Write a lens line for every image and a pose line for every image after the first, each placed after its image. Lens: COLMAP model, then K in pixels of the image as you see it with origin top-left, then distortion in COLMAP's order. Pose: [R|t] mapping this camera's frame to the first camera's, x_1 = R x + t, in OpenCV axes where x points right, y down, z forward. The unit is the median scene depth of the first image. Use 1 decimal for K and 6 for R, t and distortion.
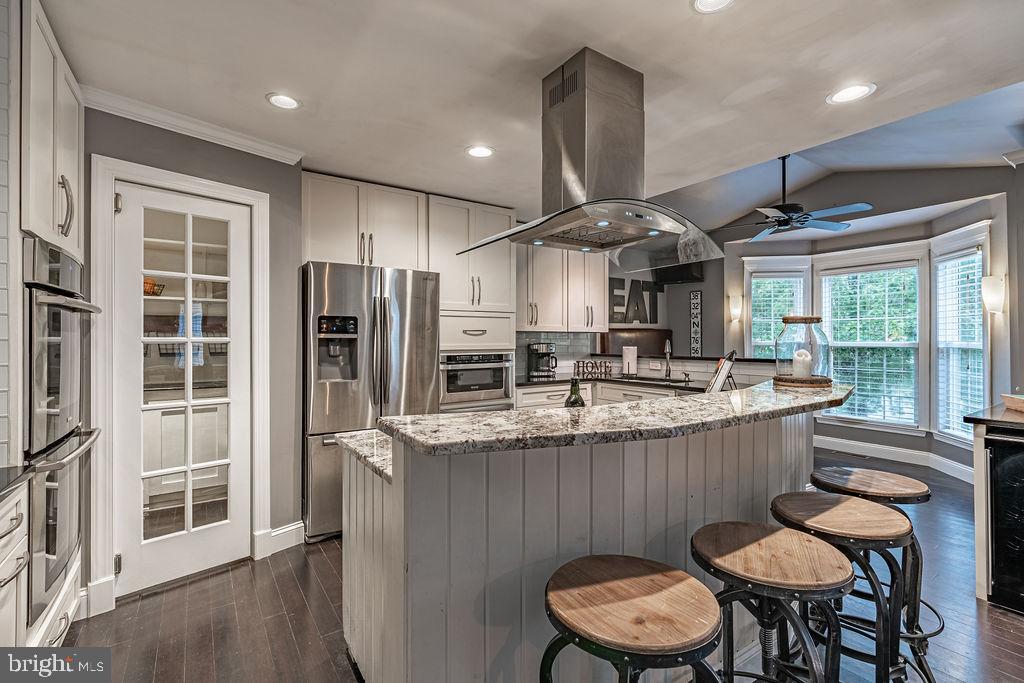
lens RADIAL K [[466.2, 0, 511.5], [0, 466.2, 337.5], [0, 0, 1]] dist [-0.008178, 0.001857]
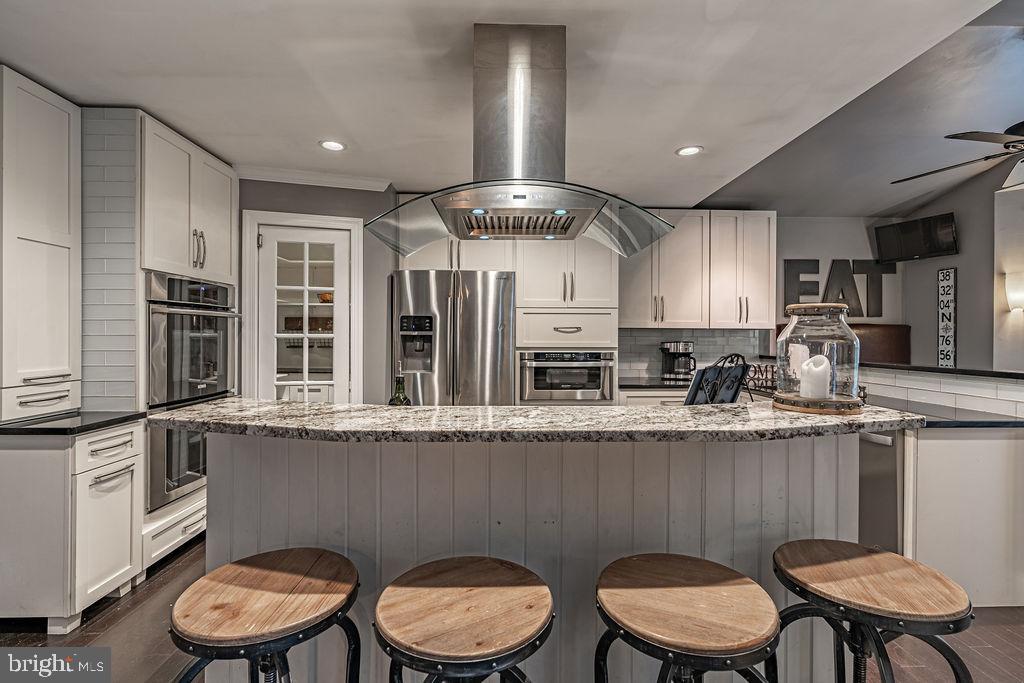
lens RADIAL K [[466.2, 0, 511.1], [0, 466.2, 336.9], [0, 0, 1]] dist [-0.008178, 0.001857]
pose [[0.842520, 0.006234, -0.538629, 0.290930], [-0.003423, 0.999975, 0.006218, -0.001068], [0.538654, -0.003395, 0.842520, 0.099950]]
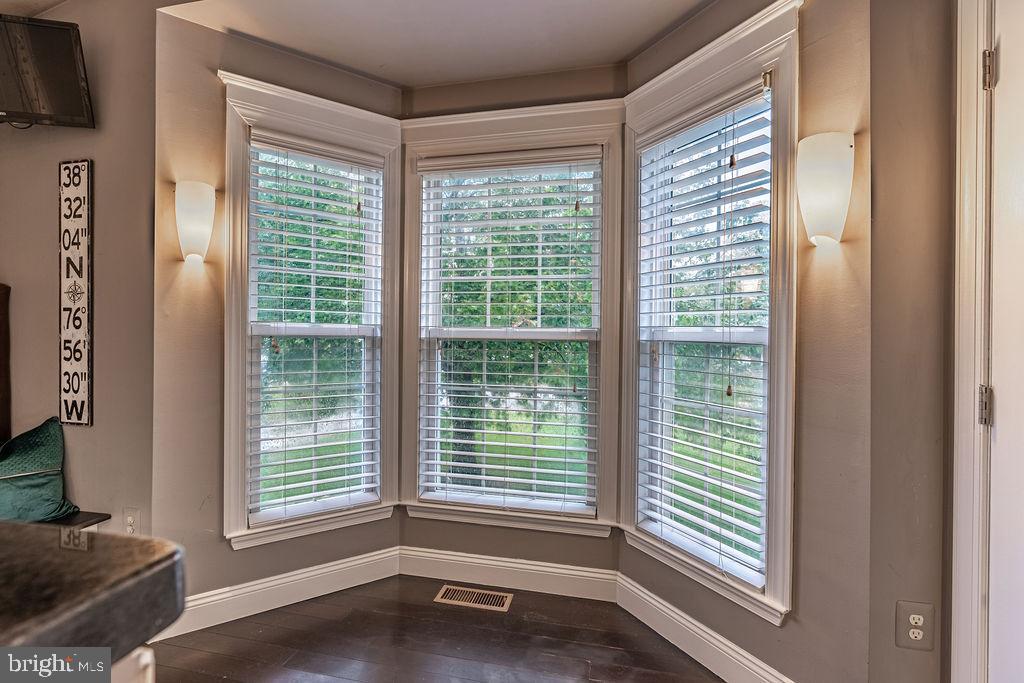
lens RADIAL K [[466.2, 0, 513.6], [0, 466.2, 335.9], [0, 0, 1]] dist [-0.008178, 0.001857]
pose [[0.723631, 0.004429, 0.690172, 0.514703], [-0.015213, 0.999839, 0.009535, 0.014126], [-0.690019, -0.017400, 0.723582, 0.744753]]
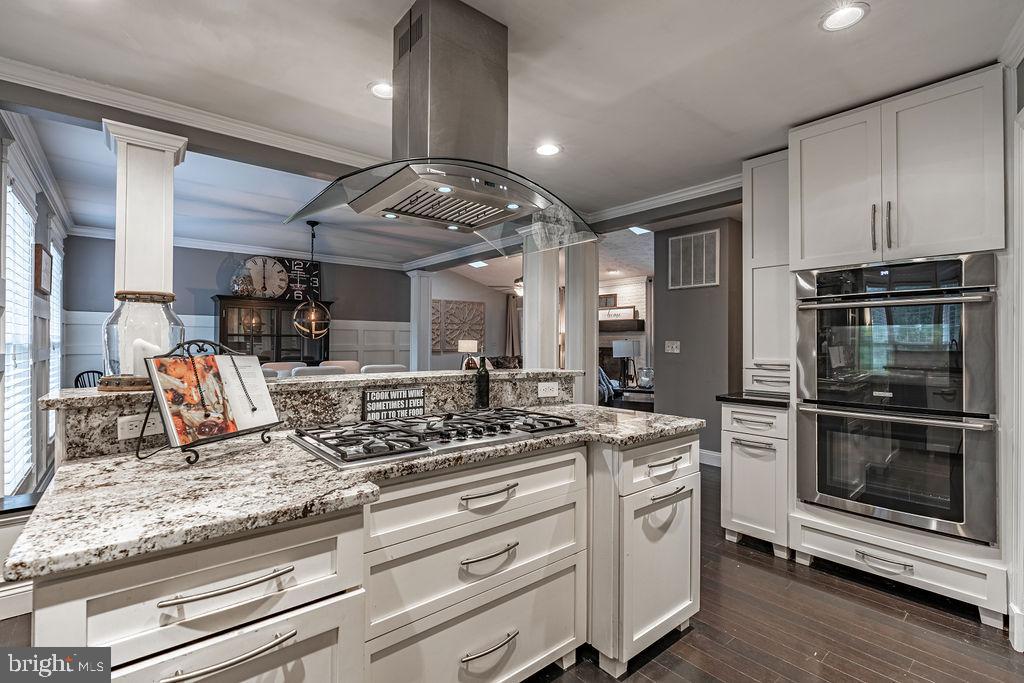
lens RADIAL K [[466.2, 0, 510.9], [0, 466.2, 337.8], [0, 0, 1]] dist [-0.008178, 0.001857]
pose [[-0.994271, -0.003298, -0.106839, 0.068329], [-0.001801, 0.999899, -0.014105, 0.016778], [0.106875, -0.013832, -0.994176, 0.836061]]
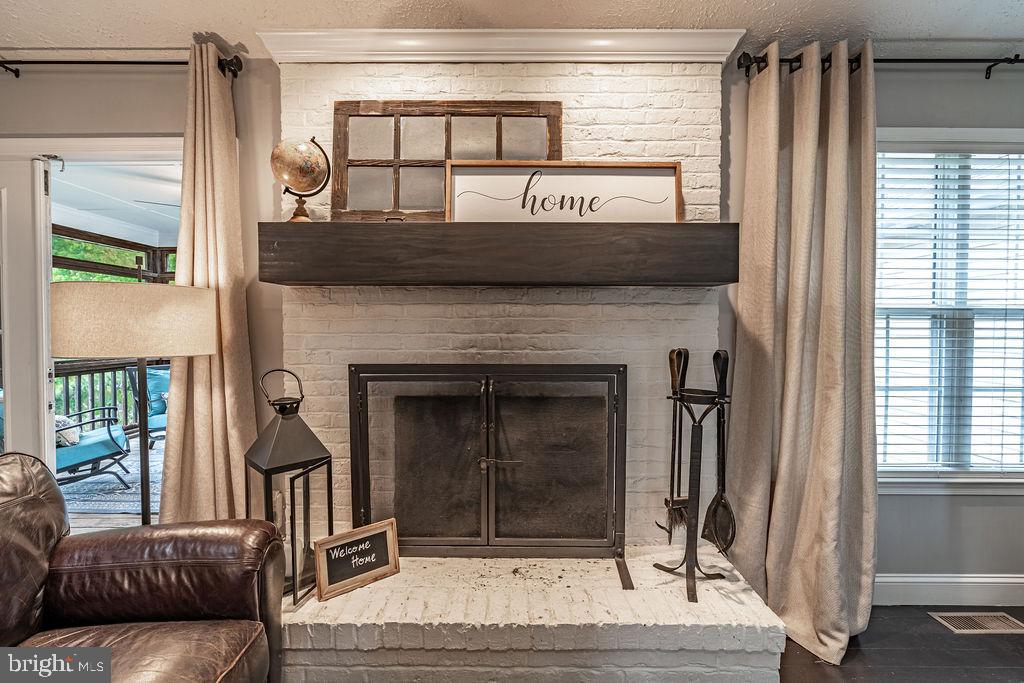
lens RADIAL K [[466.2, 0, 510.4], [0, 466.2, 337.7], [0, 0, 1]] dist [-0.008178, 0.001857]
pose [[-0.566436, 0.013799, -0.823990, -0.234889], [-0.001622, 0.999839, 0.017860, 0.000773], [0.824104, 0.011453, -0.566322, -0.973429]]
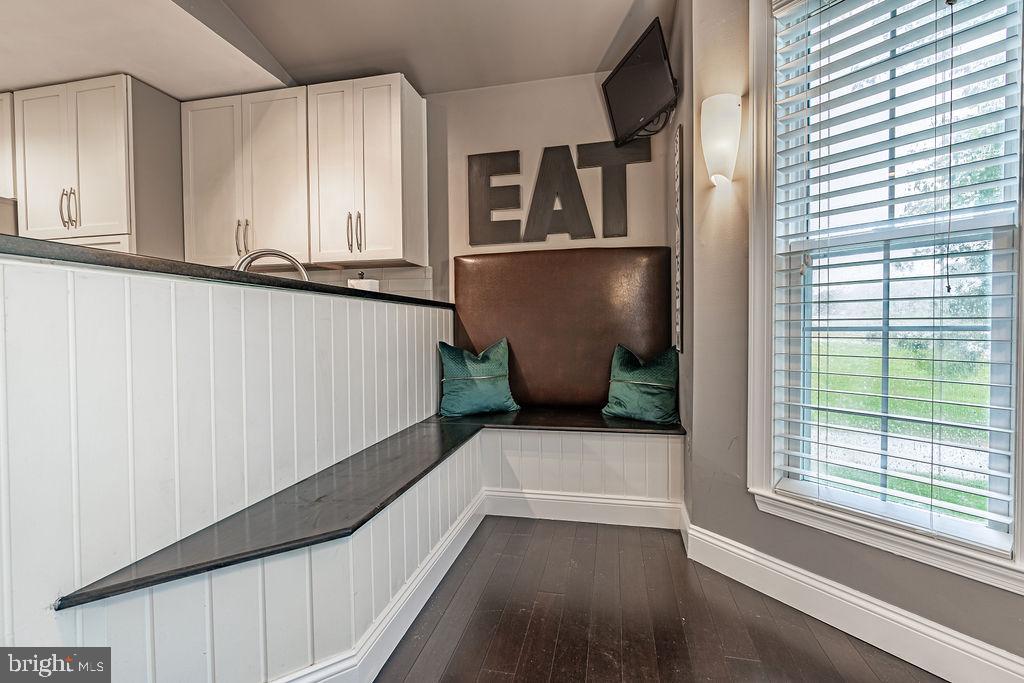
lens RADIAL K [[466.2, 0, 517.9], [0, 466.2, 339.5], [0, 0, 1]] dist [-0.008178, 0.001857]
pose [[0.688571, 0.011522, -0.725077, 0.755977], [0.012210, 0.999548, 0.027479, 0.072721], [0.725066, -0.027775, 0.688119, 0.841655]]
